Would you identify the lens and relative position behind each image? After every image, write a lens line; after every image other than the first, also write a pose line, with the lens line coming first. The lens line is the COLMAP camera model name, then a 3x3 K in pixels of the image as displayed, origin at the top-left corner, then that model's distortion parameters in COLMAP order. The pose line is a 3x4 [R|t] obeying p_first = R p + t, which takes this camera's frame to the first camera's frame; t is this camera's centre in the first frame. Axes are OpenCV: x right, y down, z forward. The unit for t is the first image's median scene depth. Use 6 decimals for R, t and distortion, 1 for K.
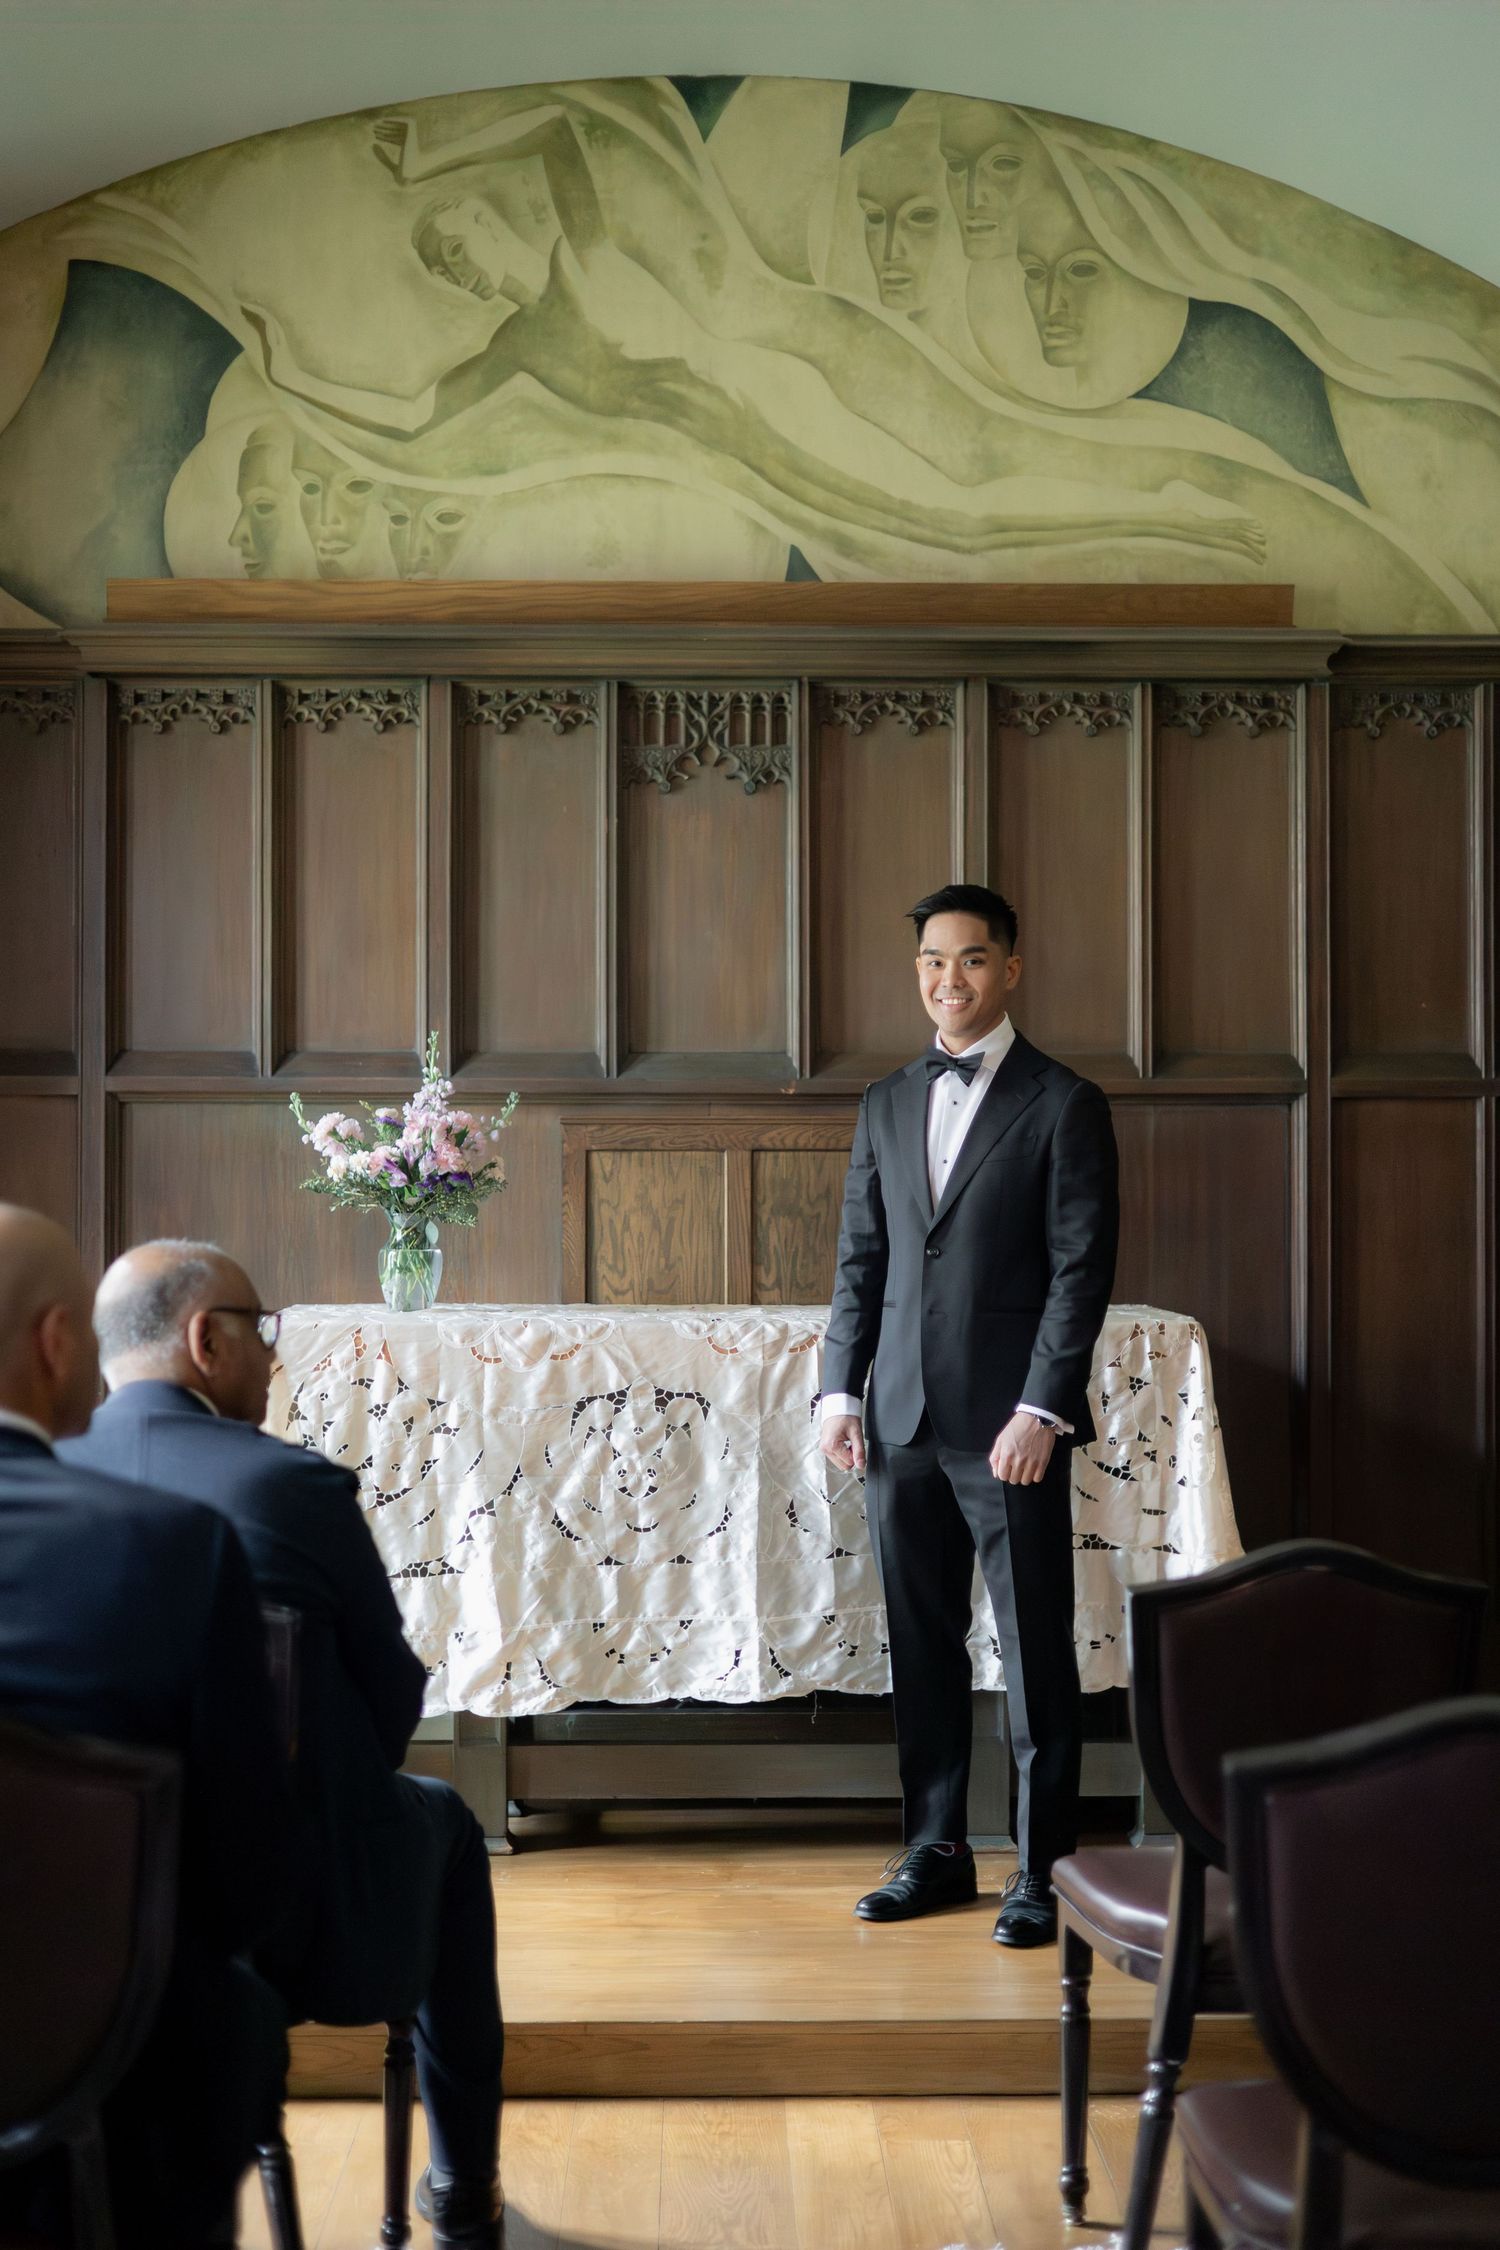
lens RADIAL K [[3374.2, 0, 750.0], [0, 3374.2, 1125.0], [0, 0, 1]] dist [-0.005795, -0.050906]
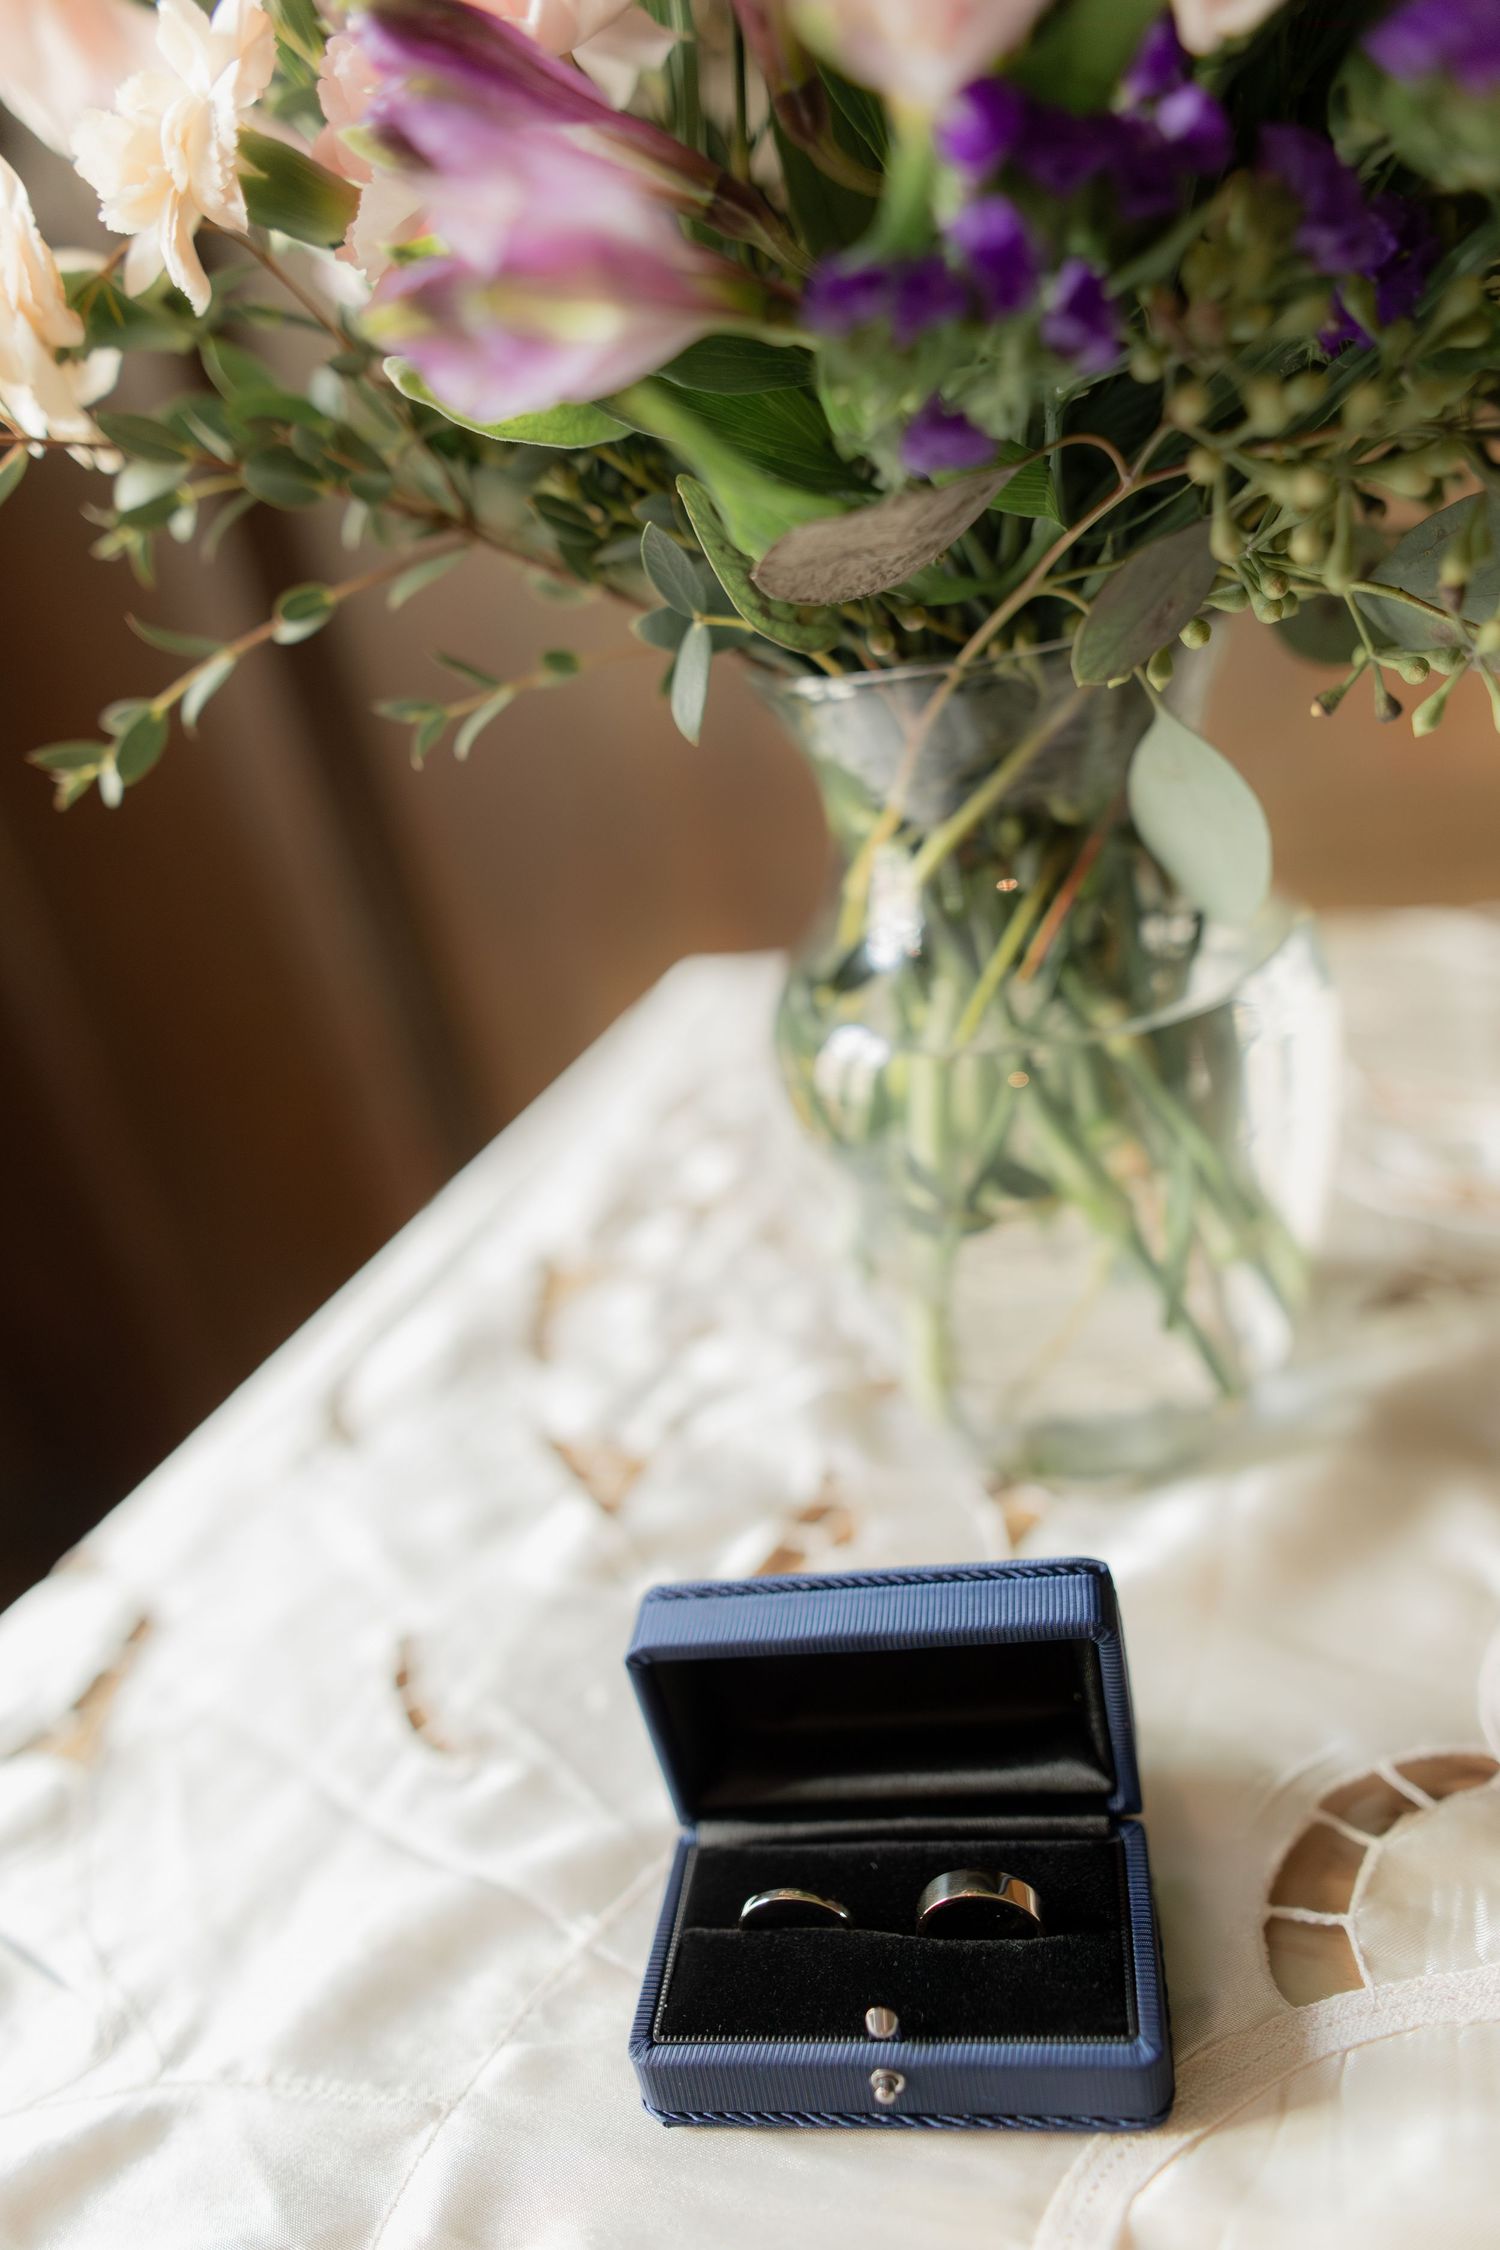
lens RADIAL K [[1587.1, 0, 750.0], [0, 1587.1, 1125.0], [0, 0, 1]] dist [-0.000037, 0.001621]
pose [[0.896786, -0.013394, -0.442261, -0.078707], [0.214091, 0.887879, 0.407229, 0.017003], [0.387220, -0.459882, 0.799106, 0.873819]]
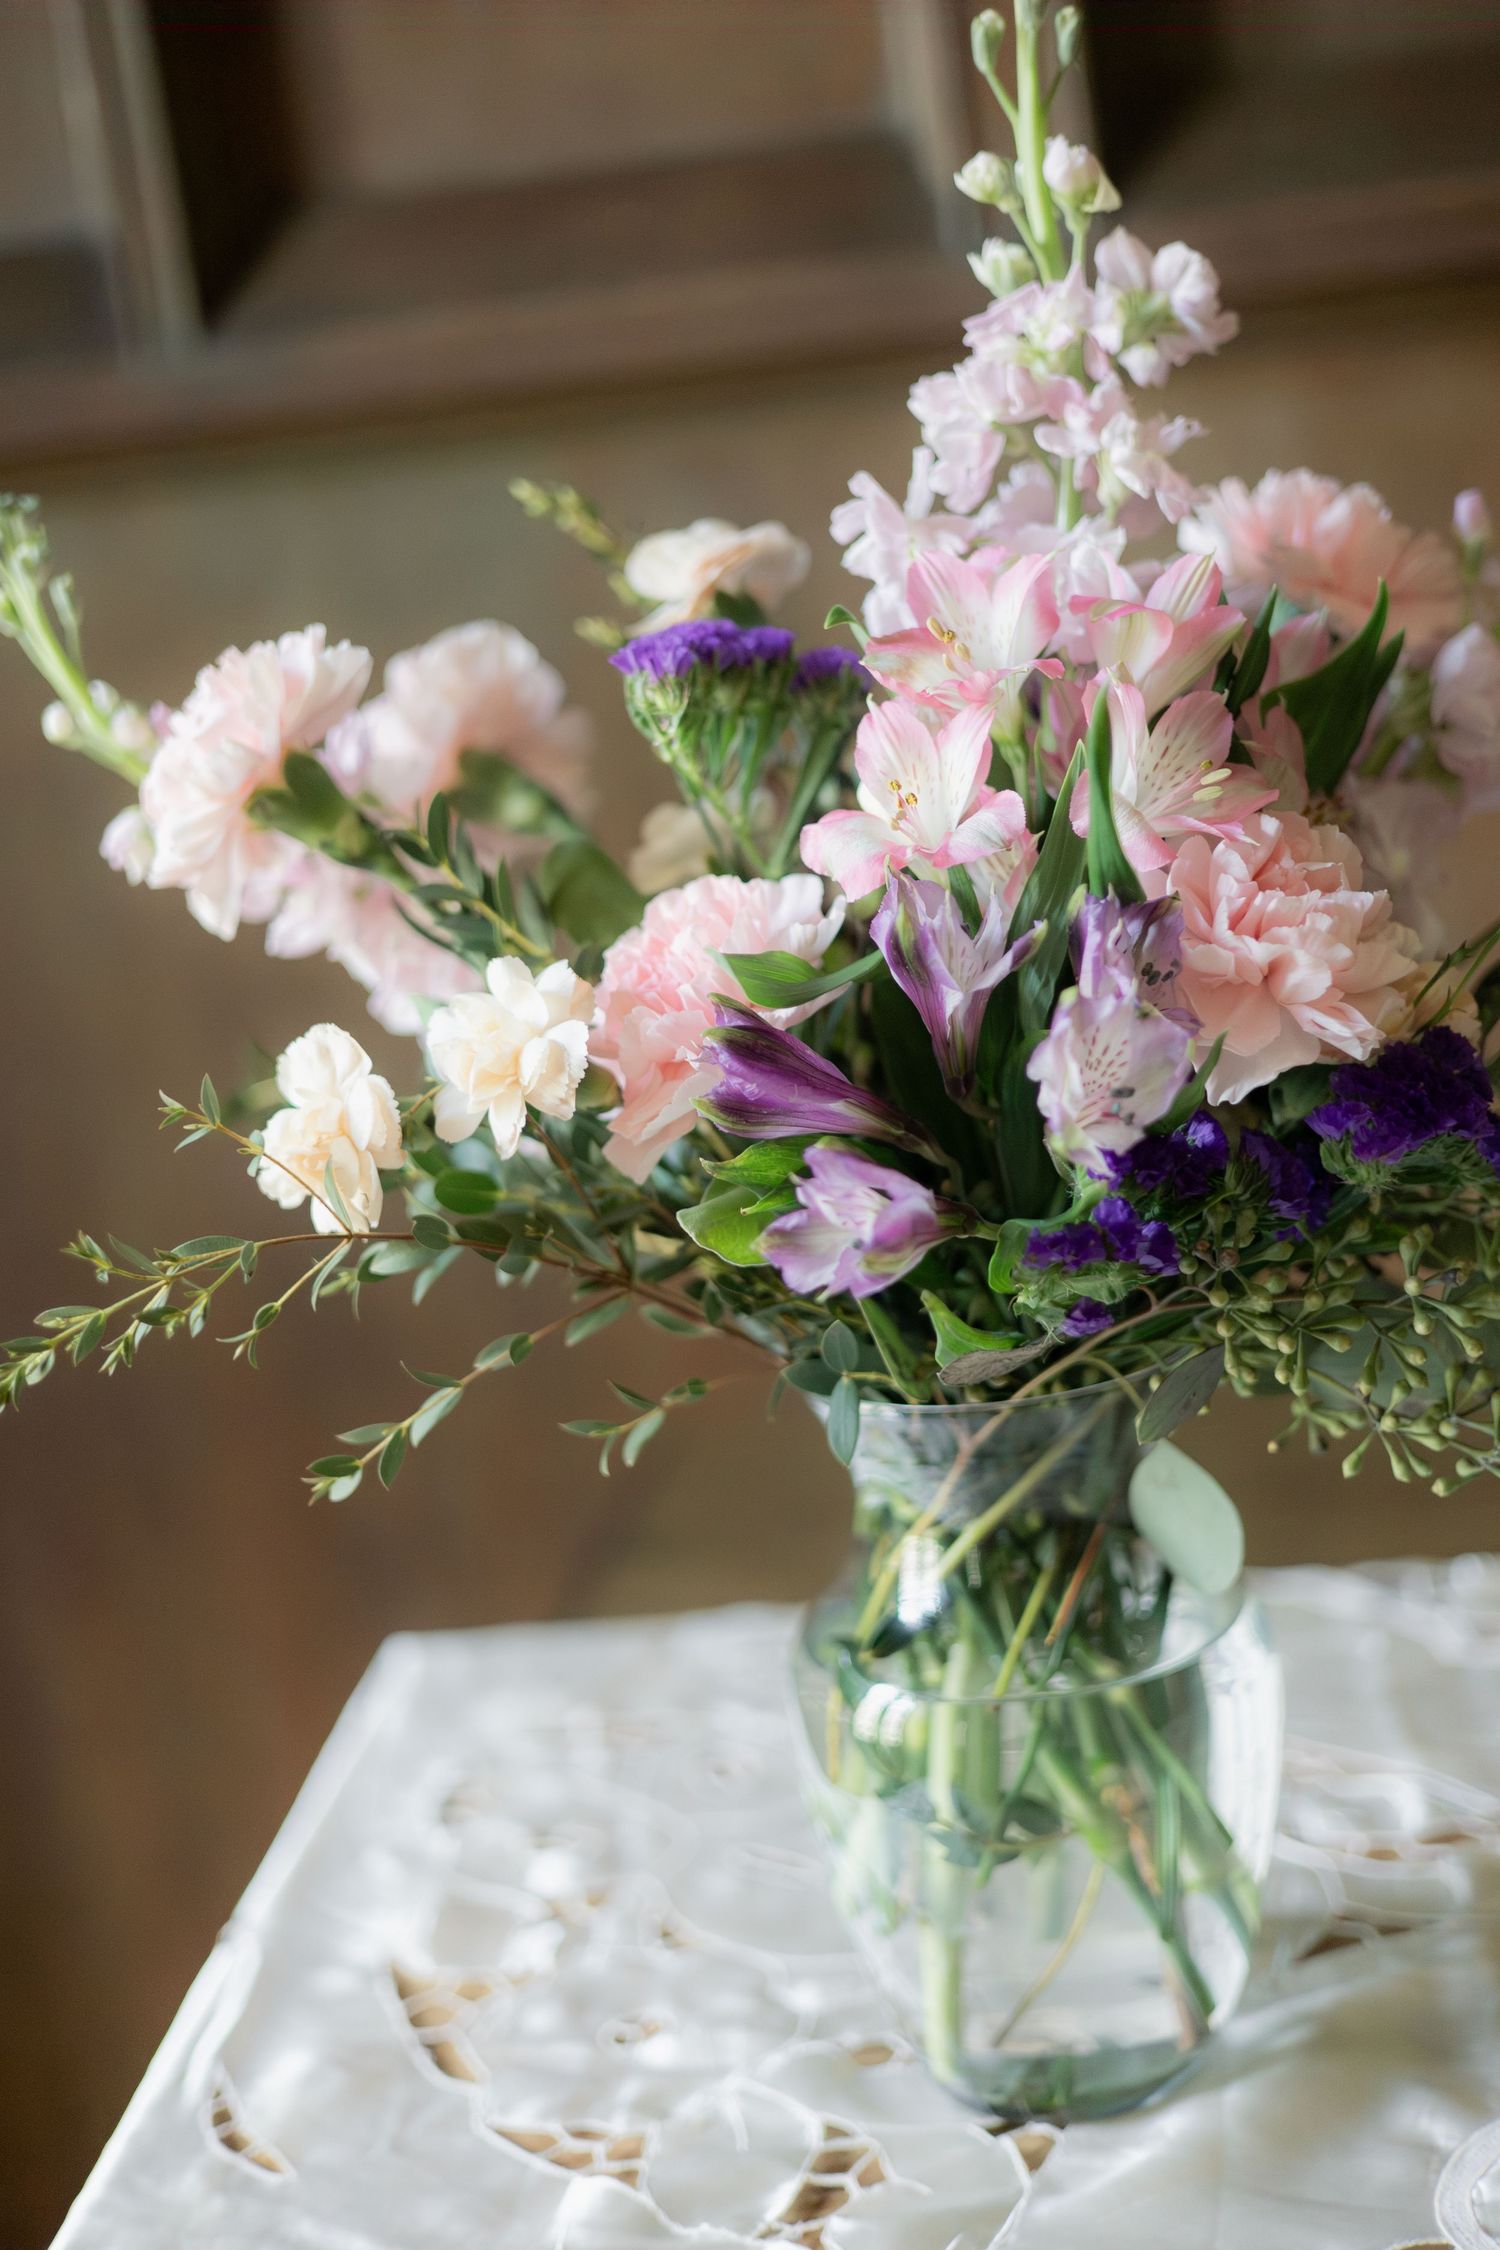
lens RADIAL K [[3374.2, 0, 750.0], [0, 3374.2, 1125.0], [0, 0, 1]] dist [-0.005795, -0.050906]
pose [[0.980197, -0.089775, -0.176505, -0.079421], [0.129367, 0.965140, 0.227528, -0.011047], [0.149926, -0.245856, 0.957641, 0.807566]]
